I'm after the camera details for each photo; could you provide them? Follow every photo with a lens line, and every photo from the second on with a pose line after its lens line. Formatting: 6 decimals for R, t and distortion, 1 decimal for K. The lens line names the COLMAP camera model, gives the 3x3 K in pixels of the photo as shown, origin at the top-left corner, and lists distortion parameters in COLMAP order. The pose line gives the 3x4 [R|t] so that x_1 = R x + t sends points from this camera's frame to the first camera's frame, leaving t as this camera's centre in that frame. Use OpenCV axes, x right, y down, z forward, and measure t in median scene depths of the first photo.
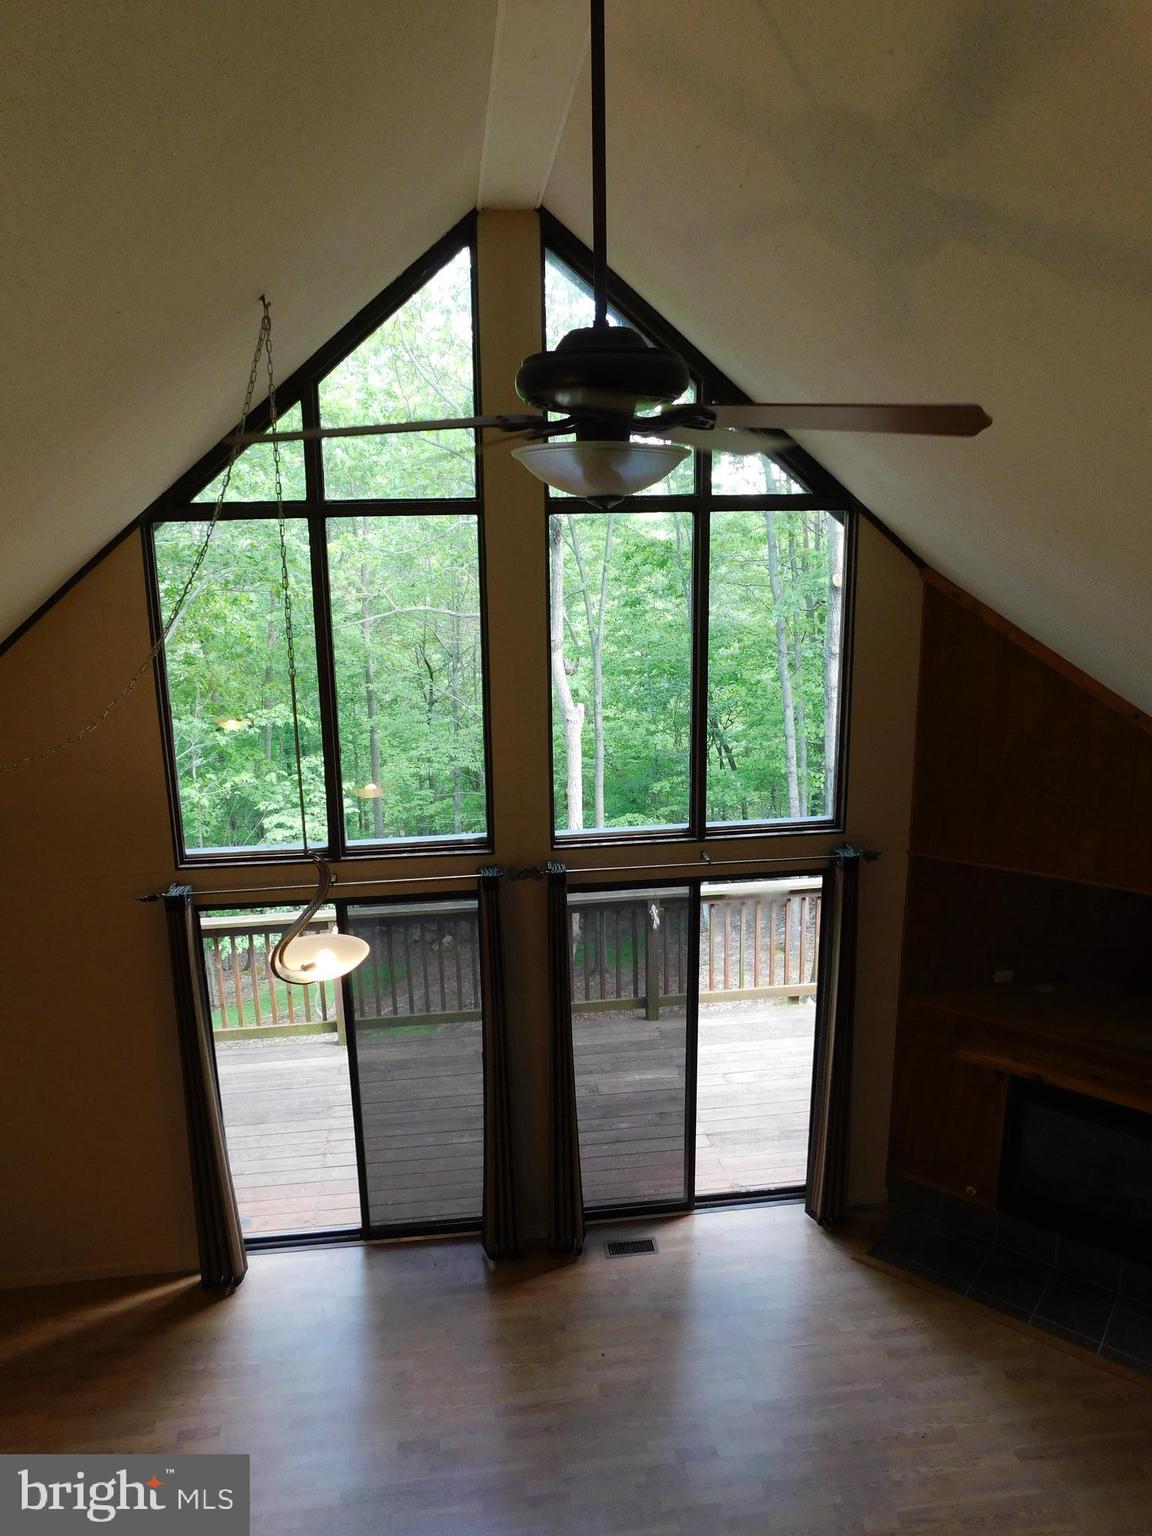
lens RADIAL K [[1026.0, 0, 576.0], [0, 1026.0, 768.0], [0, 0, 1]] dist [-0.060652, 0.055723]
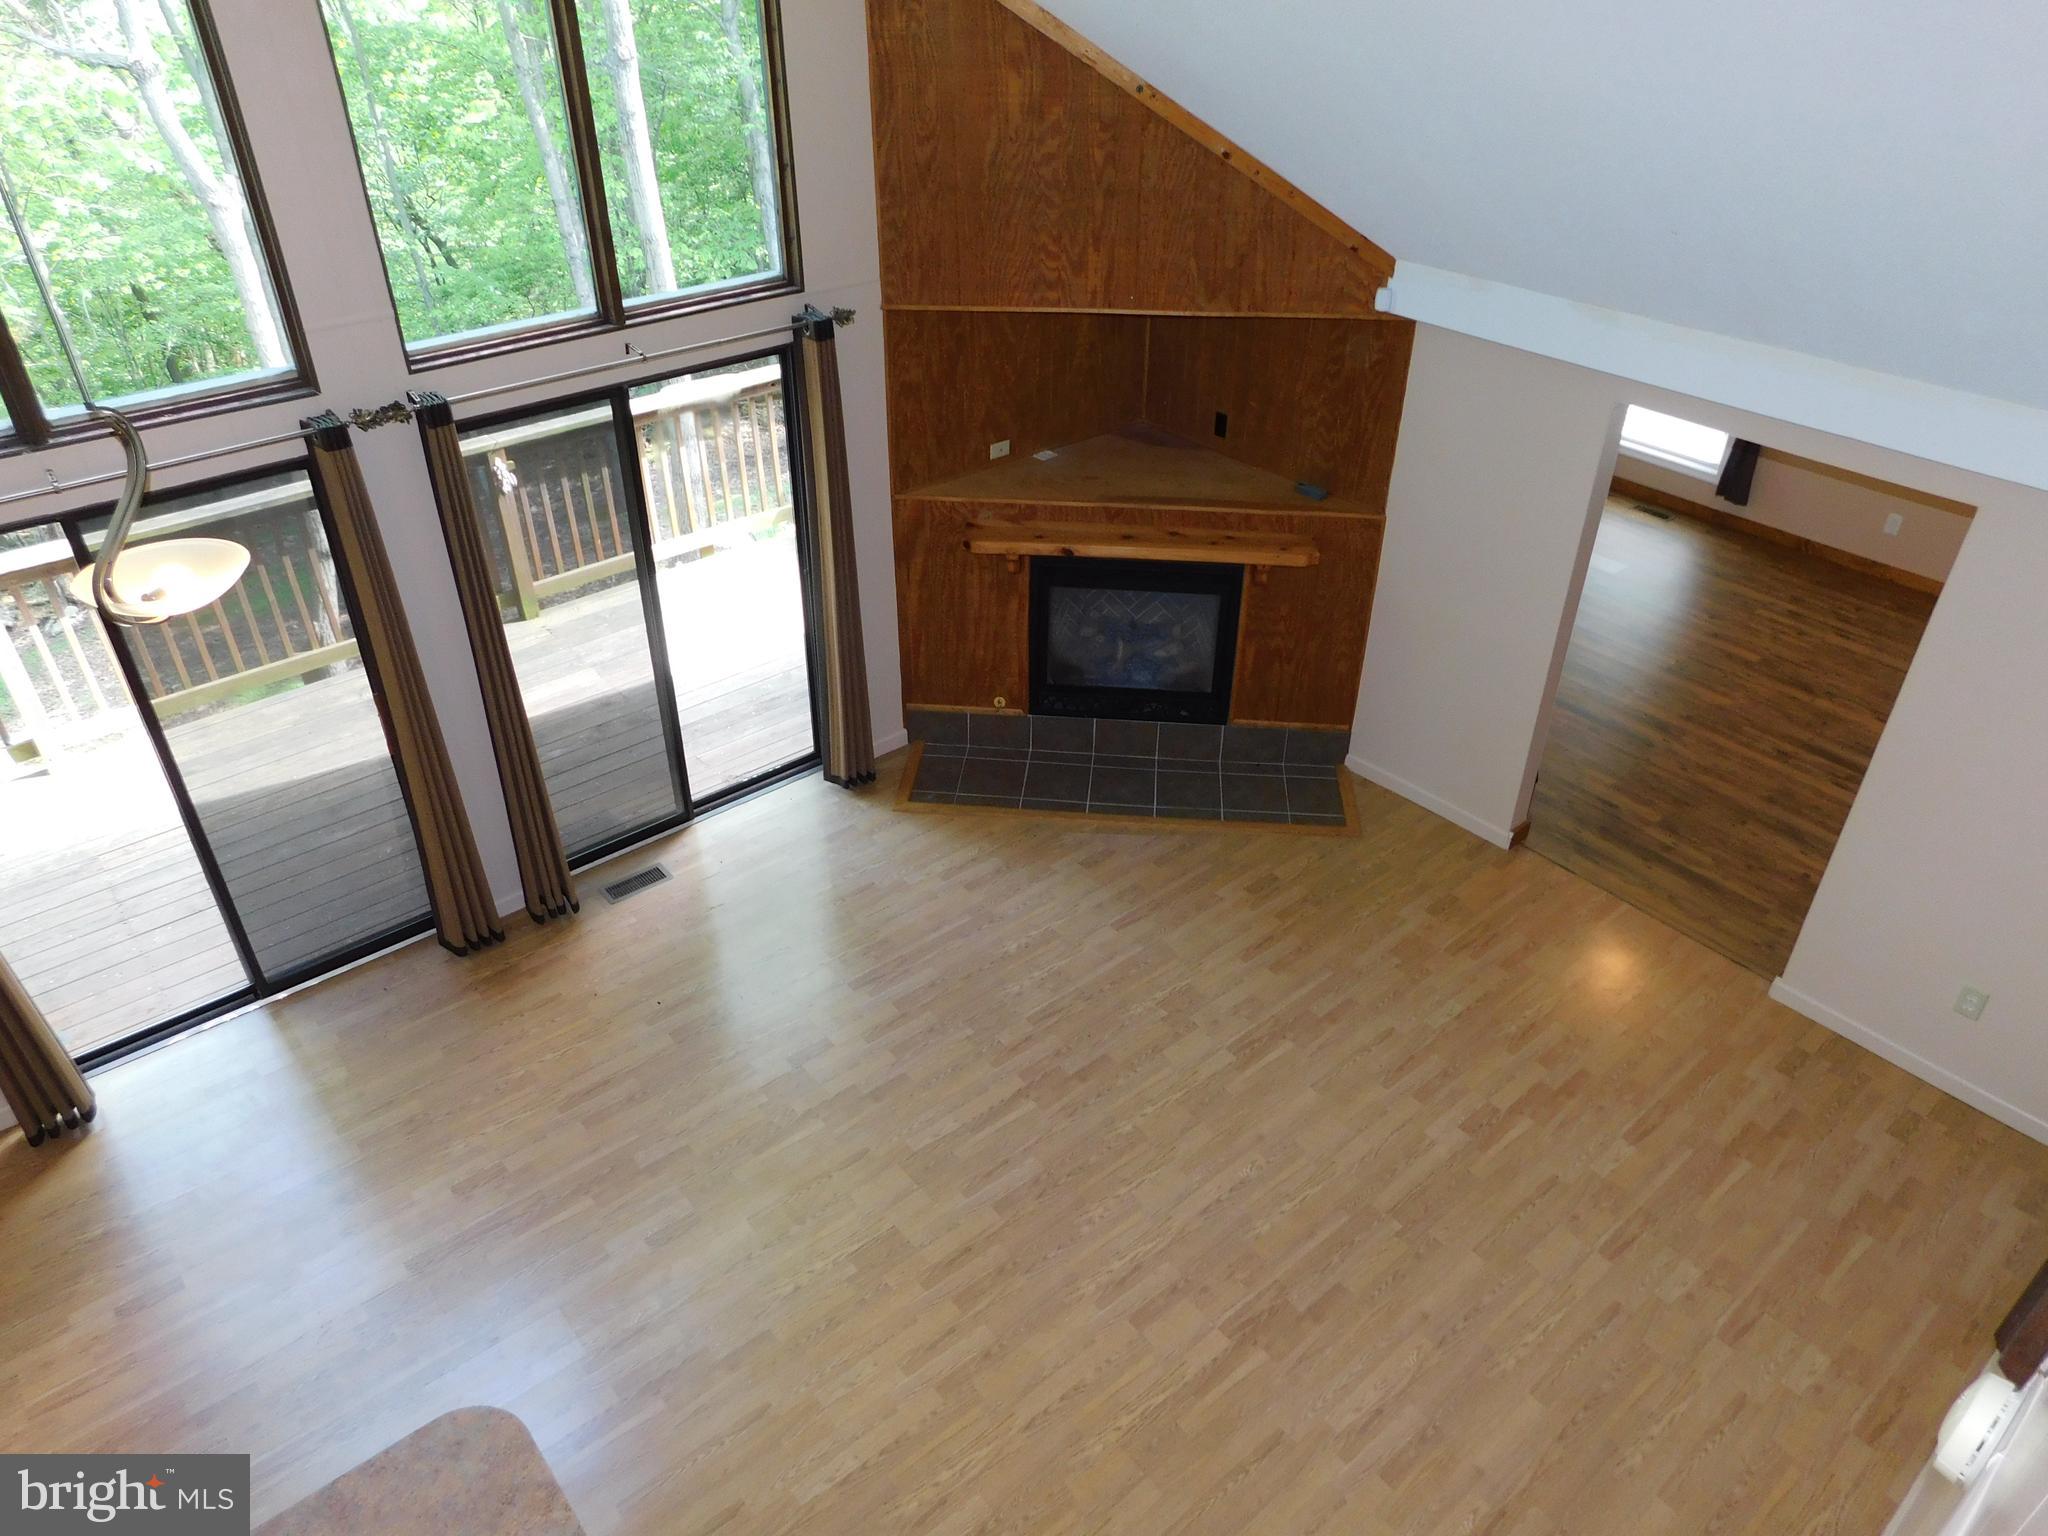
lens RADIAL K [[1362.1, 0, 1017.8], [0, 1362.1, 768.8], [0, 0, 1]] dist [-0.064937, 0.059953]
pose [[0.844715, -0.285190, 0.452906, -0.149093], [0.106363, 0.918782, 0.380168, 0.025695], [-0.524542, -0.272960, 0.806442, 0.026856]]
